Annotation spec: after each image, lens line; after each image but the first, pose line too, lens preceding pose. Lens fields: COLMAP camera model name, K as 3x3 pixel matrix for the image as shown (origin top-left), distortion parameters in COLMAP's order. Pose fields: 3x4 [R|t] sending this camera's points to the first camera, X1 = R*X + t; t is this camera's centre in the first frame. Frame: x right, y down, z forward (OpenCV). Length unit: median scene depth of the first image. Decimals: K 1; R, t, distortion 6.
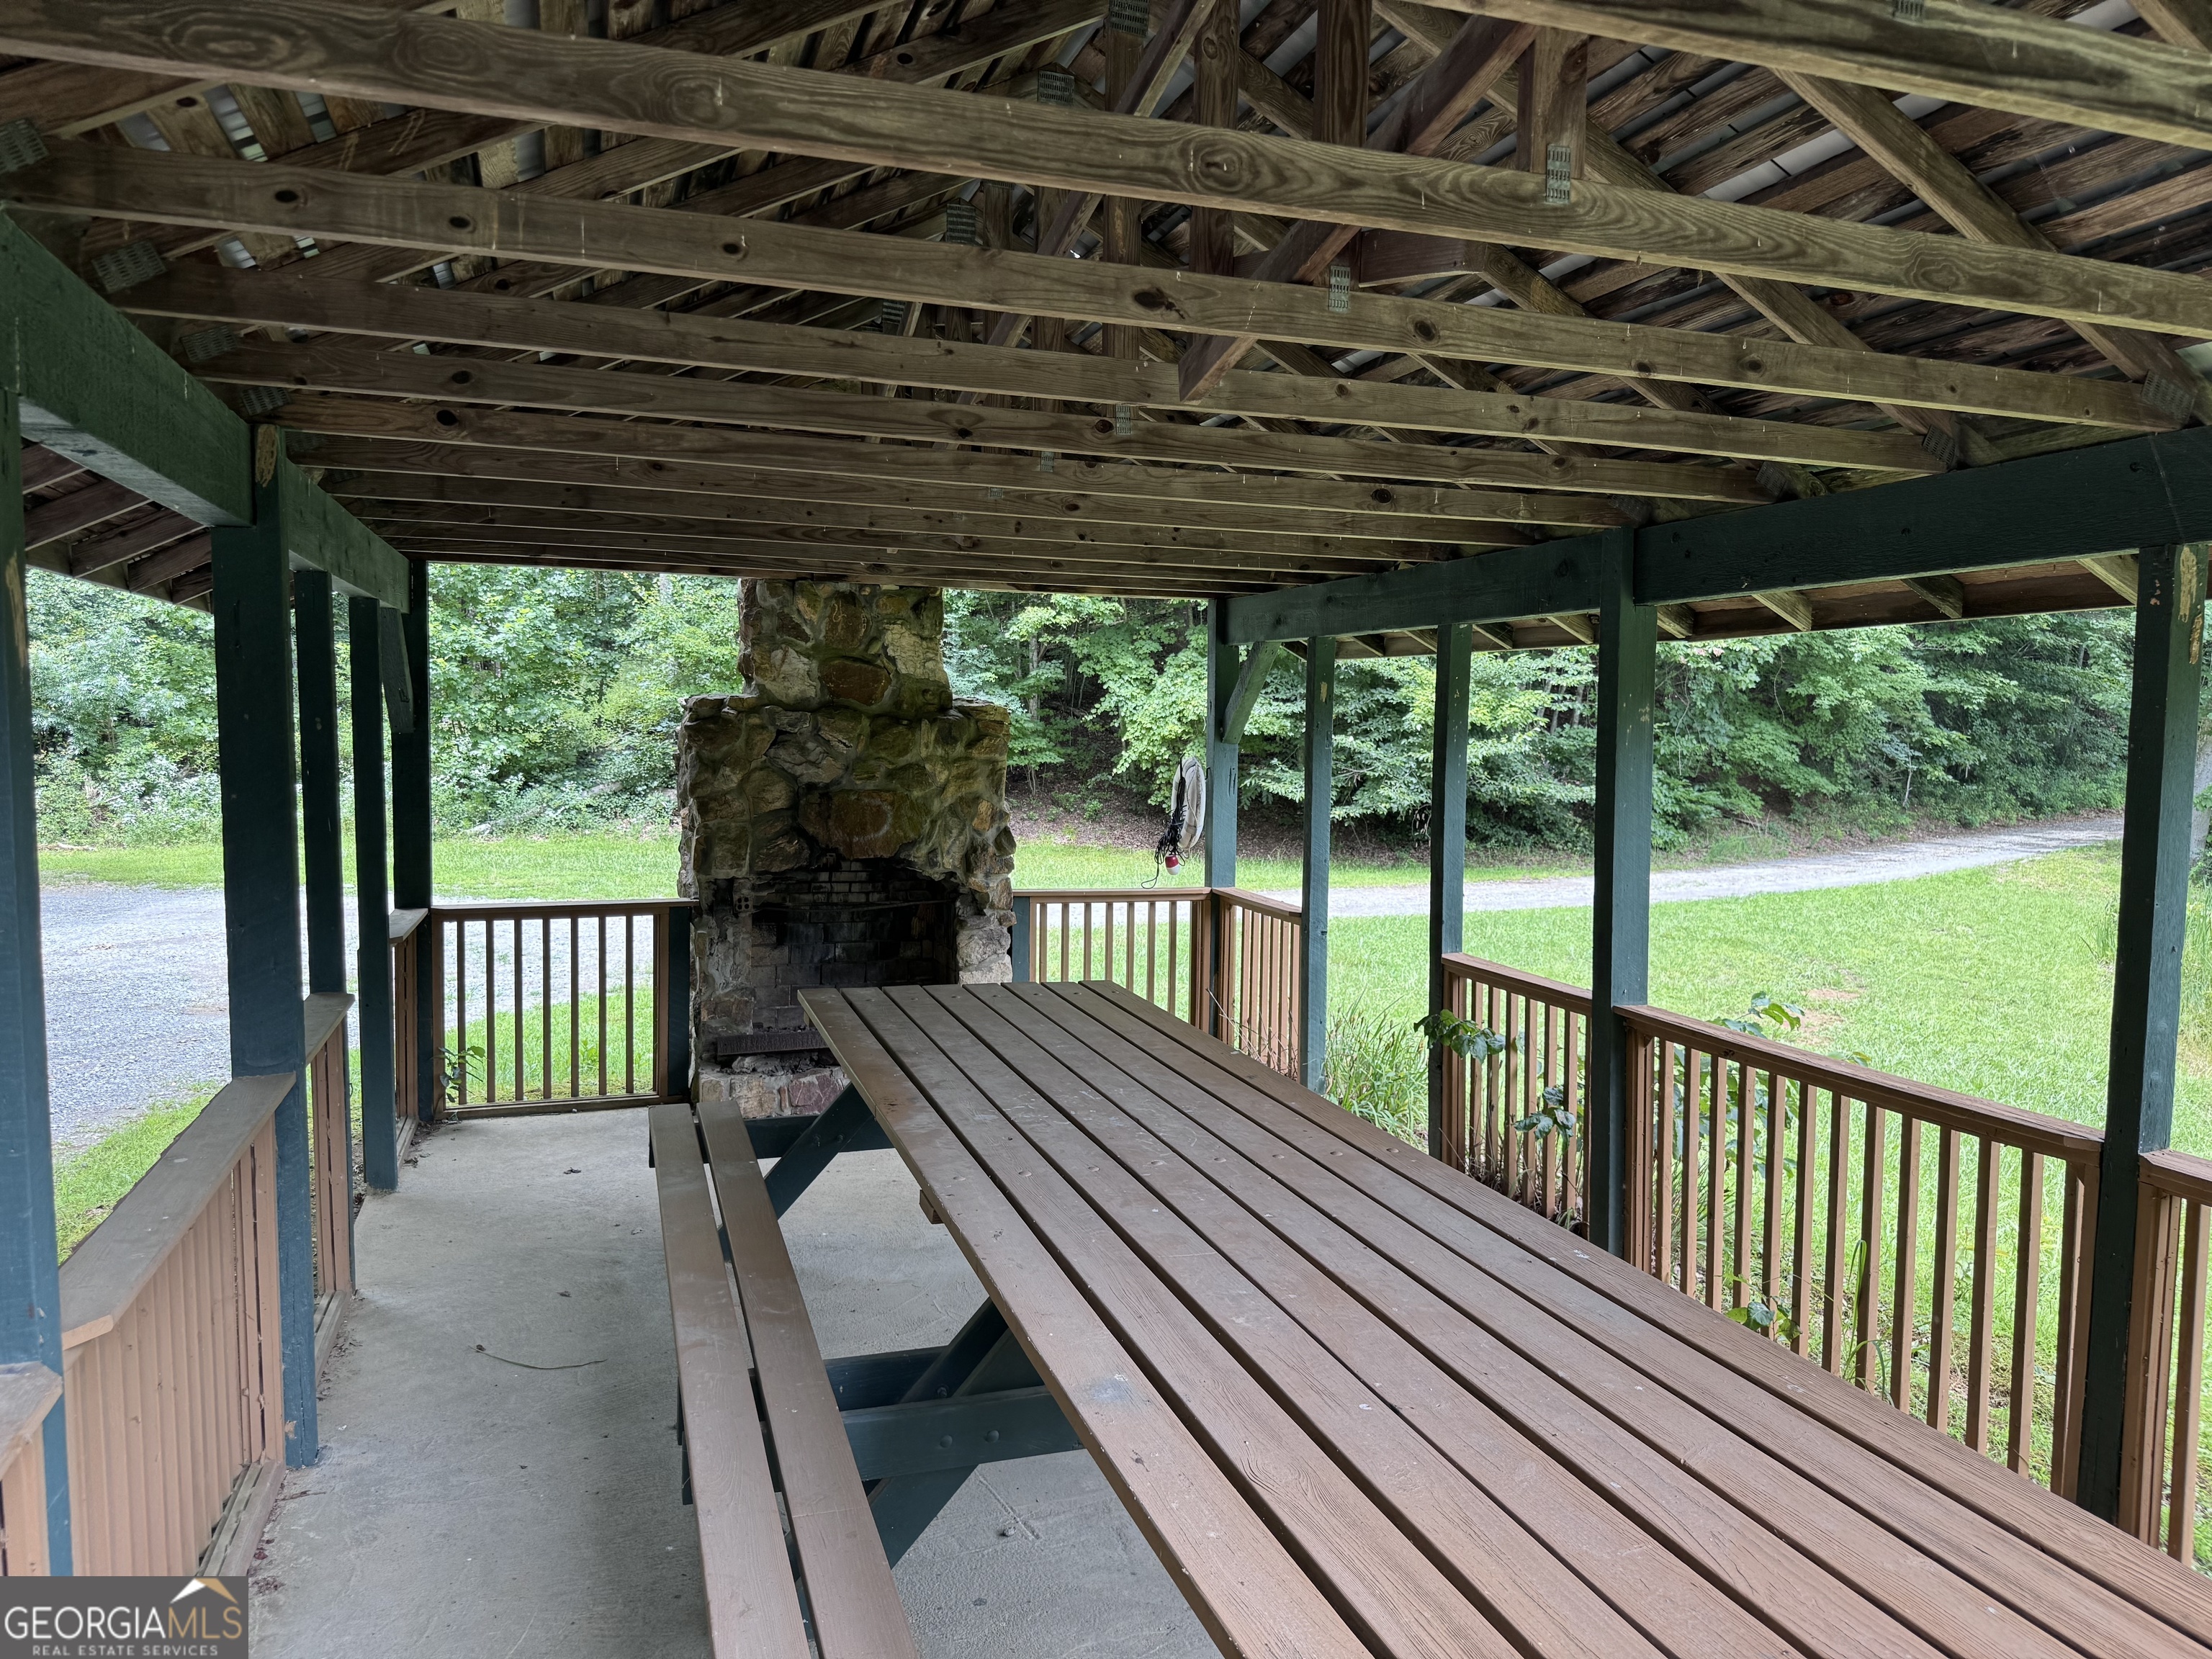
lens RADIAL K [[1545.1, 0, 1110.3], [0, 1545.1, 829.7], [0, 0, 1]] dist [0.013821, 0.001763]
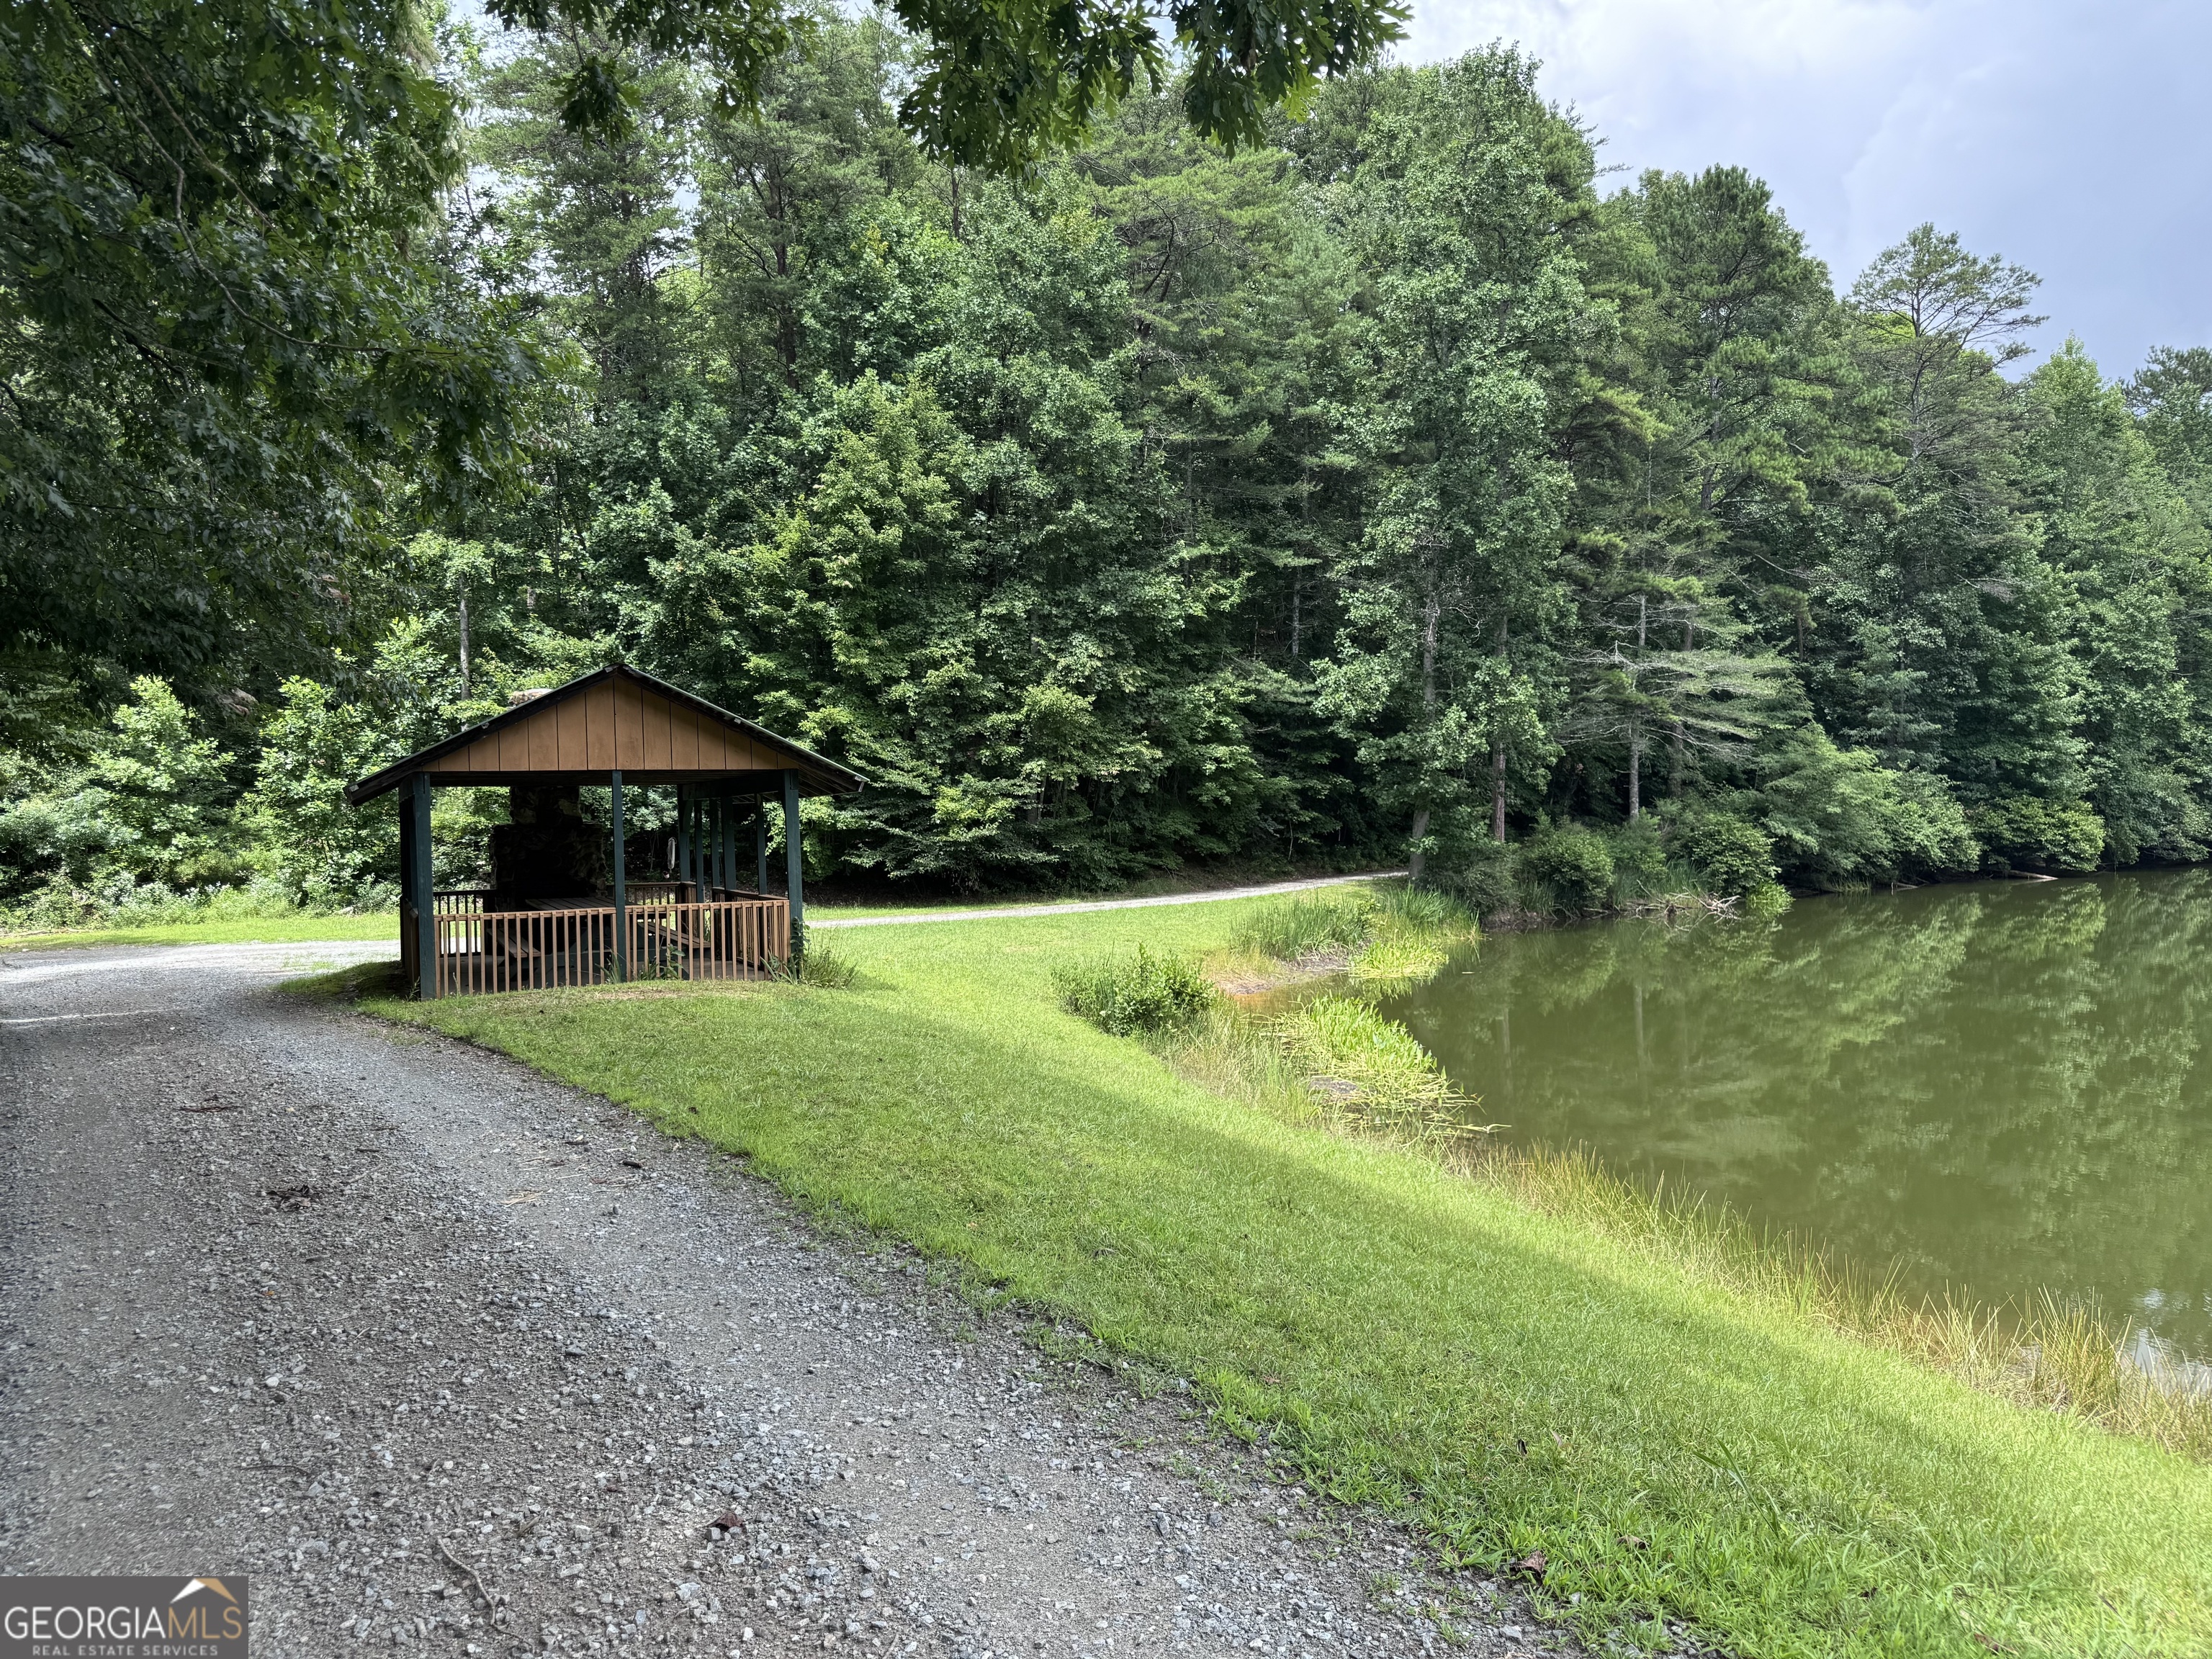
lens RADIAL K [[1545.1, 0, 1101.9], [0, 1545.1, 827.0], [0, 0, 1]] dist [0.013821, 0.001763]
pose [[0.987114, -0.037563, 0.155548, 0.098226], [0.047896, 0.996850, -0.063222, 0.050610], [-0.152683, 0.069857, 0.985803, -0.641582]]
